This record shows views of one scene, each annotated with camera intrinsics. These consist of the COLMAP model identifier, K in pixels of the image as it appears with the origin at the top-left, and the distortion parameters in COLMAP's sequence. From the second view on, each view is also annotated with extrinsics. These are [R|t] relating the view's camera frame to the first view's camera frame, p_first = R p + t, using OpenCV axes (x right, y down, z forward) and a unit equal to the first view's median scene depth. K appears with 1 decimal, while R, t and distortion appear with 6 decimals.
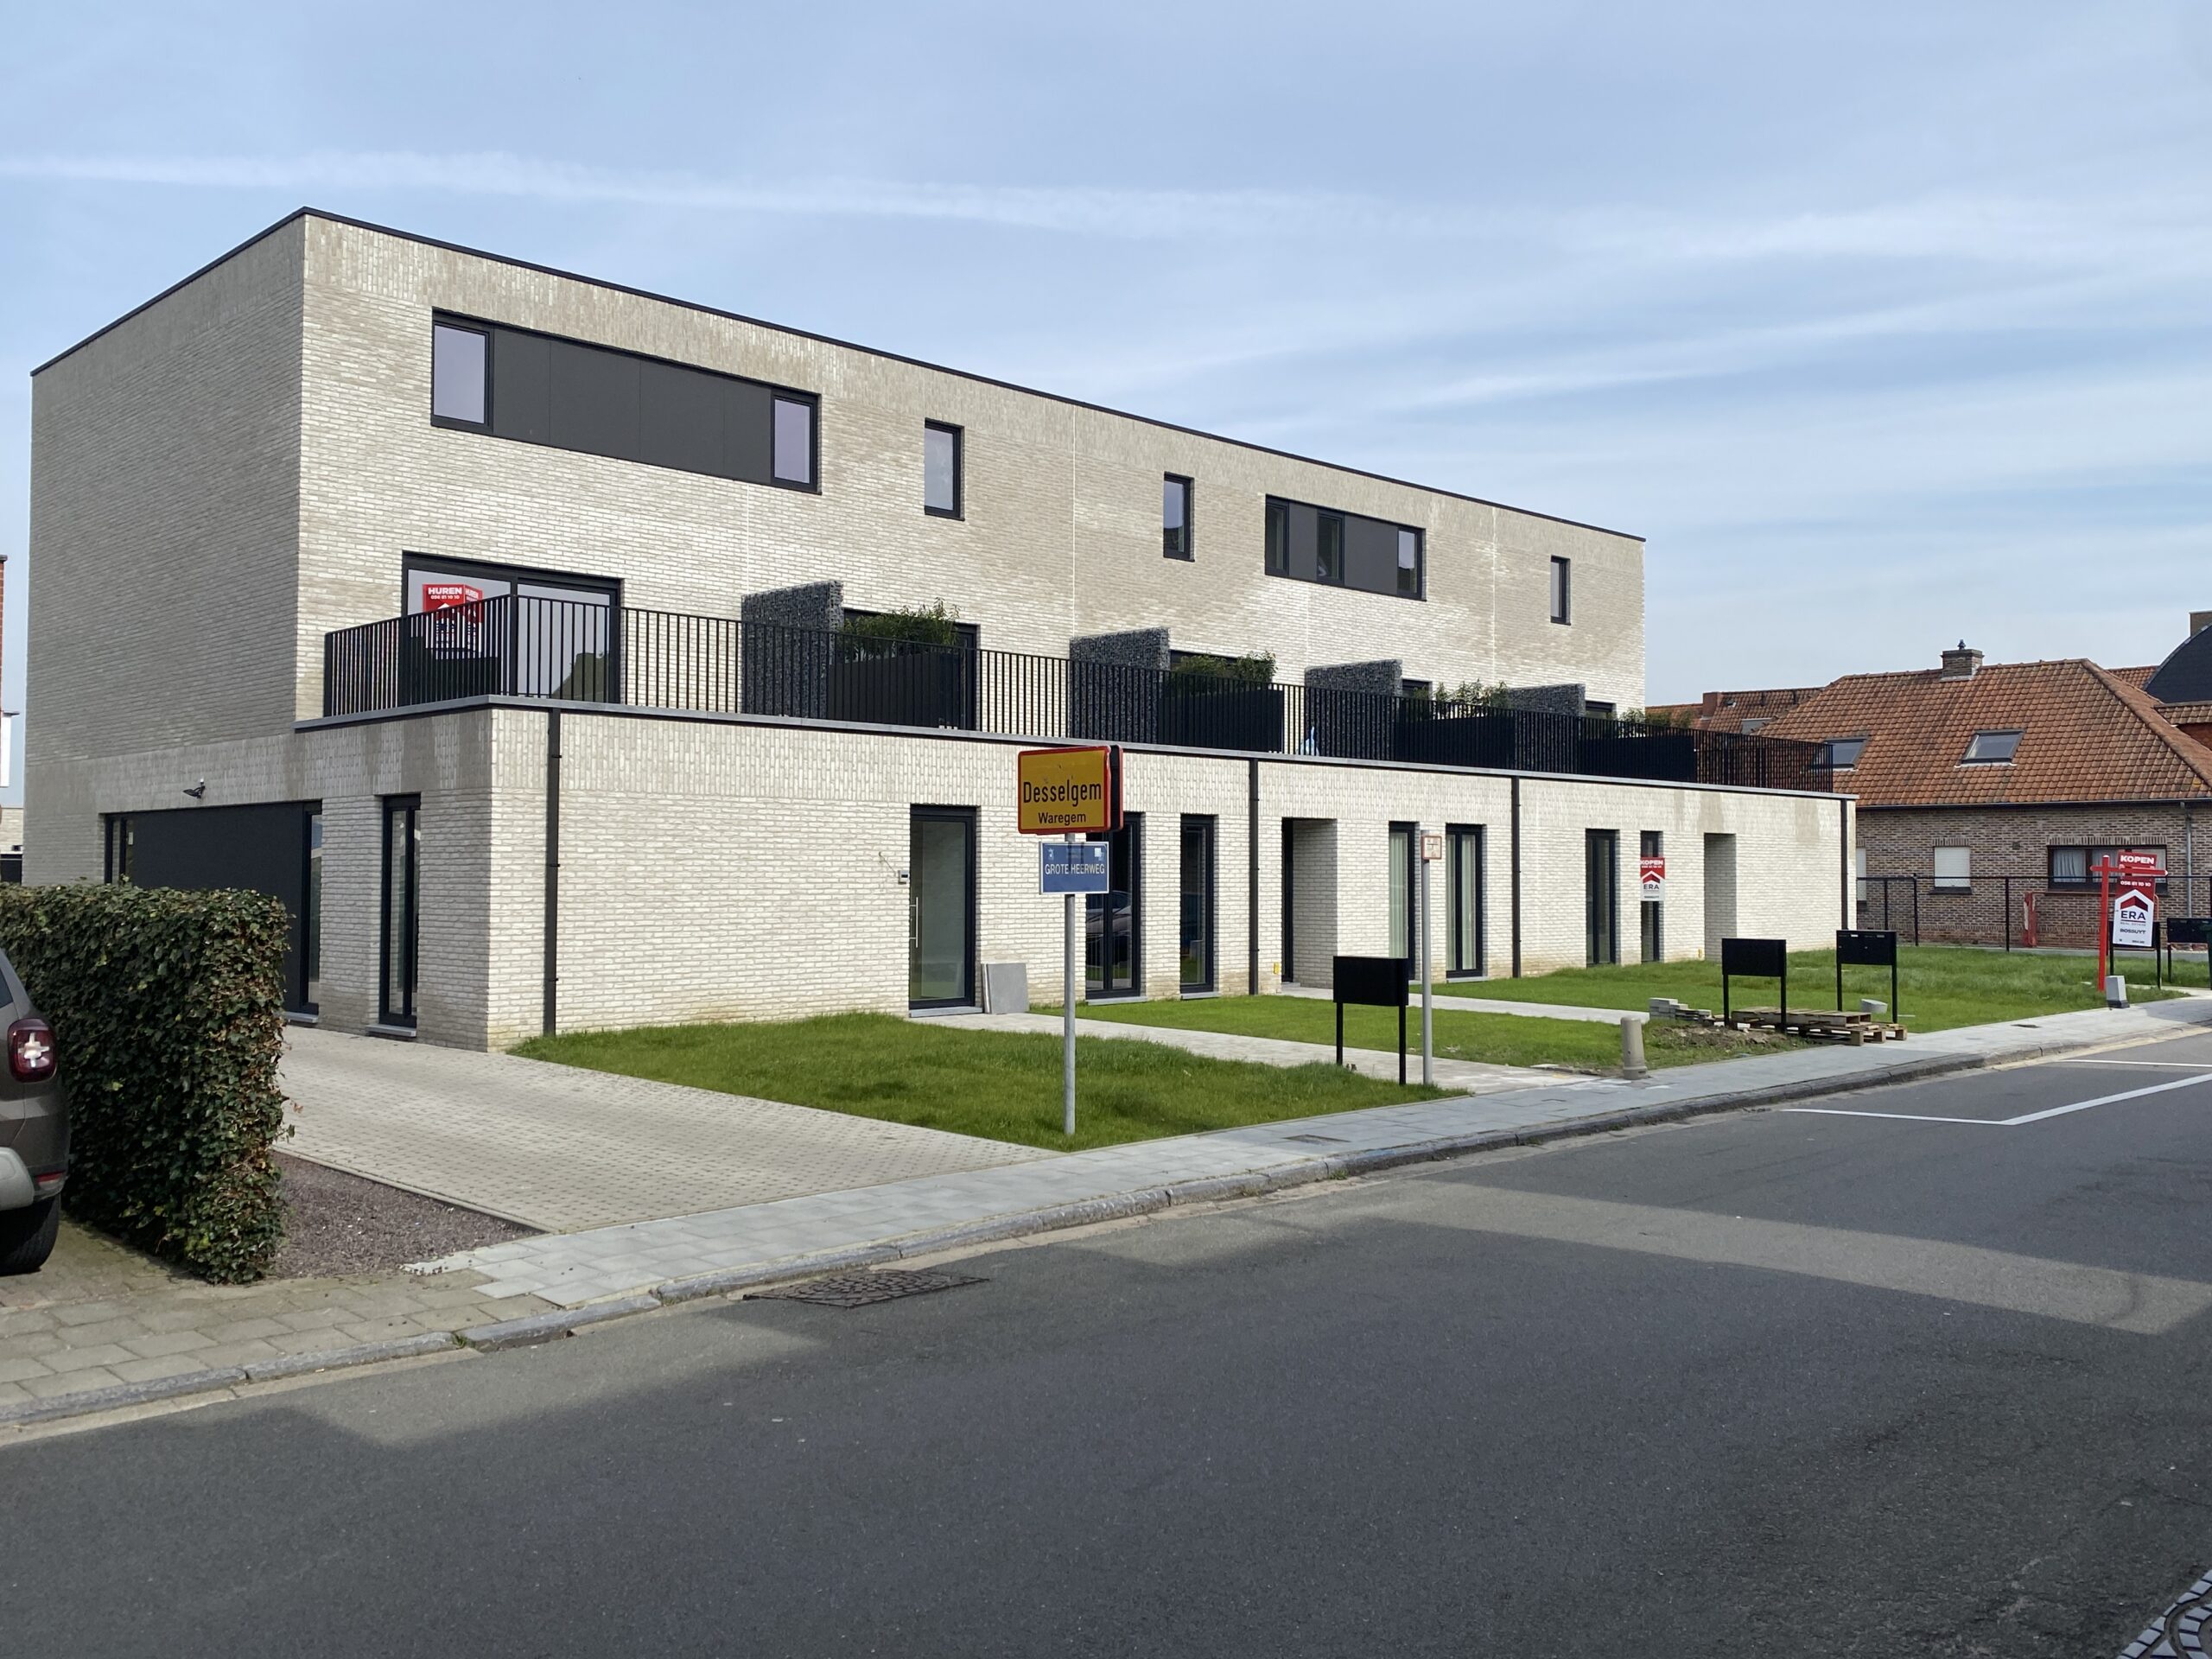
lens RADIAL K [[1873.4, 0, 1106.0], [0, 1873.4, 829.5], [0, 0, 1]] dist [0.107739, -0.245800]
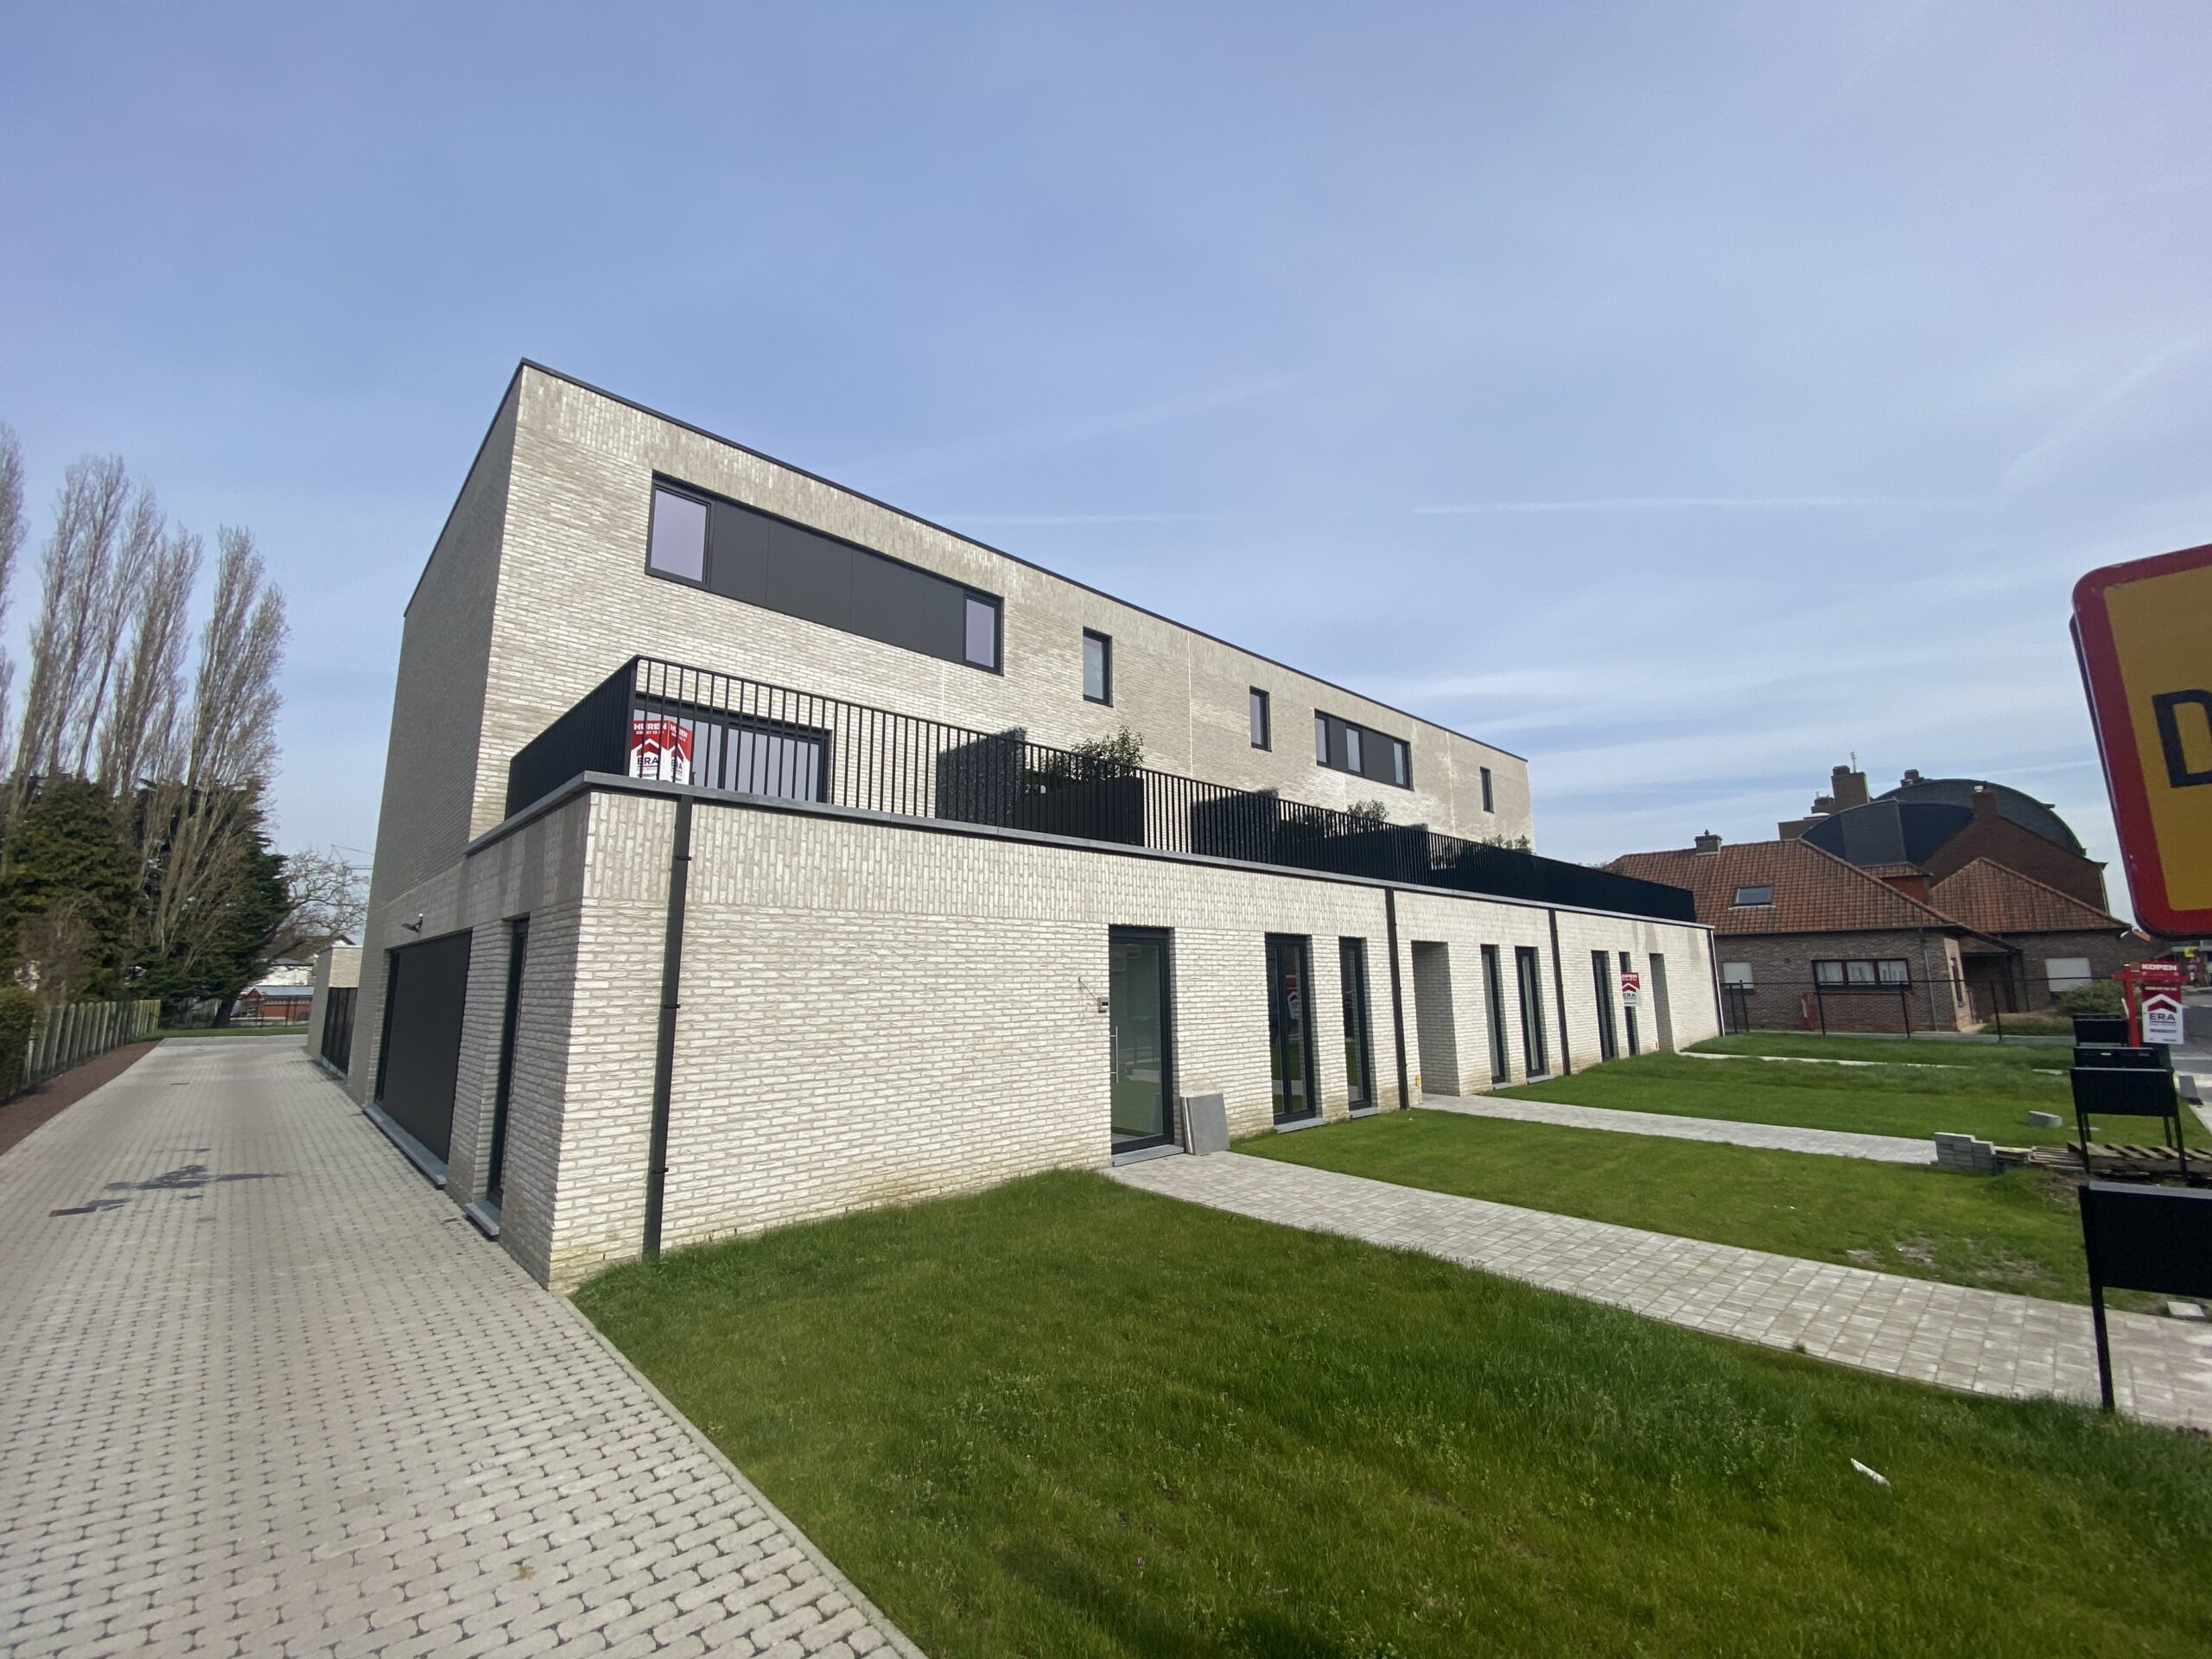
lens RADIAL K [[895.4, 0, 1083.9], [0, 895.4, 823.9], [0, 0, 1]] dist [0.048759, -0.036085]
pose [[0.999316, -0.016977, -0.032854, -0.087673], [0.011949, 0.988978, -0.147581, 0.002044], [0.034998, 0.147088, 0.988504, 0.475334]]
